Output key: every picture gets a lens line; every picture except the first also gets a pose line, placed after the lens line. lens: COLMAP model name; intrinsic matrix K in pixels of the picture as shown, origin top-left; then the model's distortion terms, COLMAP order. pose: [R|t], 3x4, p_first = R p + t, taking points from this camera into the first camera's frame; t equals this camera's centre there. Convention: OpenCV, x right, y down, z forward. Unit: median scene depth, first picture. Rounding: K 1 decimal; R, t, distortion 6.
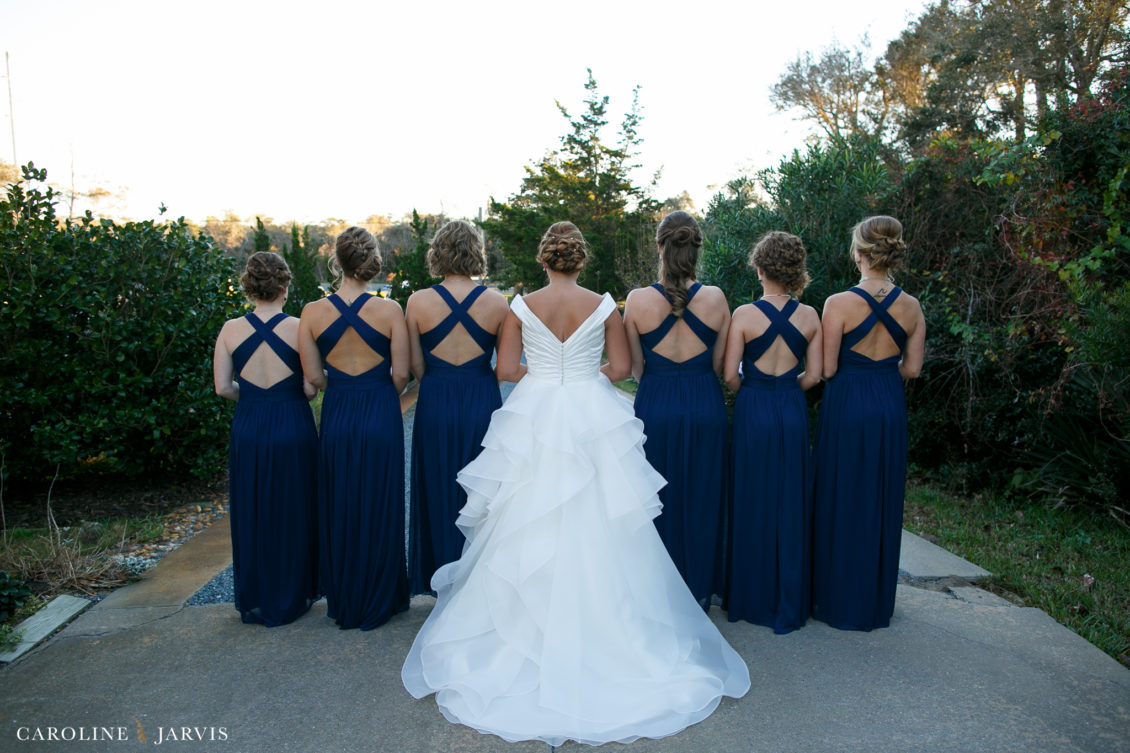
lens RADIAL K [[829.2, 0, 565.0], [0, 829.2, 376.5], [0, 0, 1]] dist [-0.050479, 0.052420]
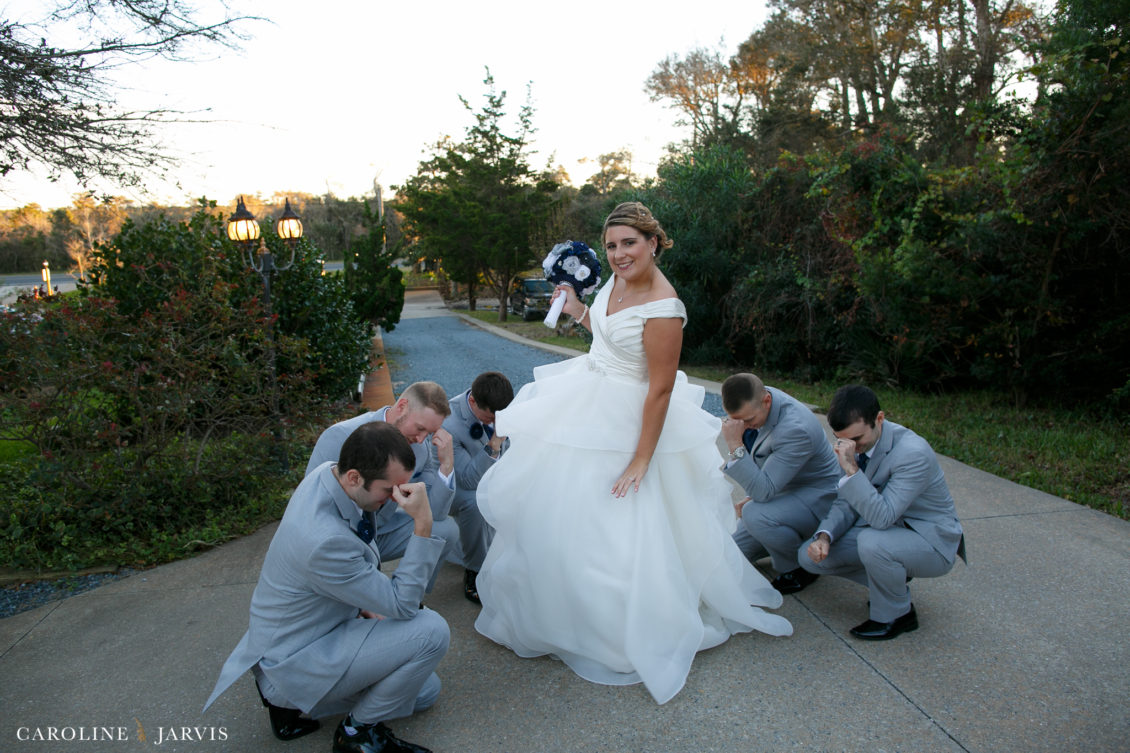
lens RADIAL K [[829.2, 0, 565.0], [0, 829.2, 376.5], [0, 0, 1]] dist [-0.050479, 0.052420]
pose [[0.986305, -0.061272, 0.153127, -0.064272], [0.055582, 0.997605, 0.041173, 0.009936], [-0.155283, -0.032098, 0.987348, -0.144161]]
